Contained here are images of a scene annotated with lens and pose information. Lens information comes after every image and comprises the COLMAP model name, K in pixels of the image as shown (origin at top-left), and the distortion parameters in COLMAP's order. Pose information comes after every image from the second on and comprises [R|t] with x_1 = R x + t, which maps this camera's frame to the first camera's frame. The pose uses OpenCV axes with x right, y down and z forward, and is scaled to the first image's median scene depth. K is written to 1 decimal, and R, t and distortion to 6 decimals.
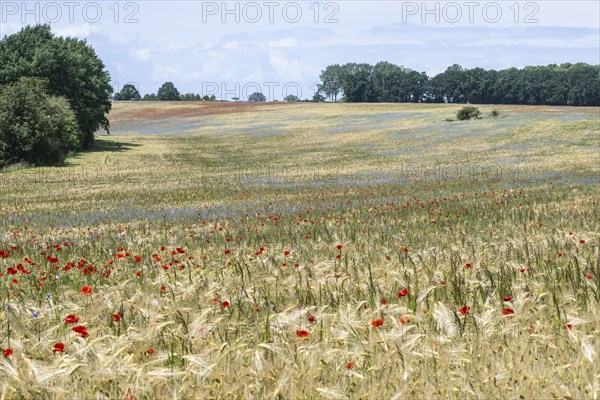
lens RADIAL K [[4053.8, 0, 297.7], [0, 4053.8, 198.0], [0, 0, 1]] dist [0.220090, 0.000000]
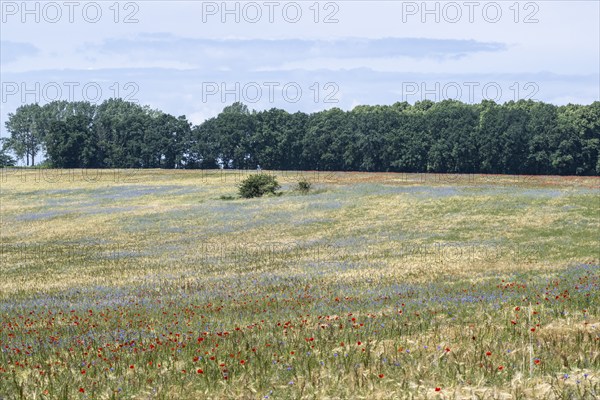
lens RADIAL K [[4053.8, 0, 302.6], [0, 4053.8, 200.8], [0, 0, 1]] dist [0.220090, 0.000000]
pose [[0.999995, -0.002765, 0.001192, 0.047663], [0.002764, 0.999996, 0.000618, -0.019111], [-0.001194, -0.000615, 0.999999, 0.411828]]
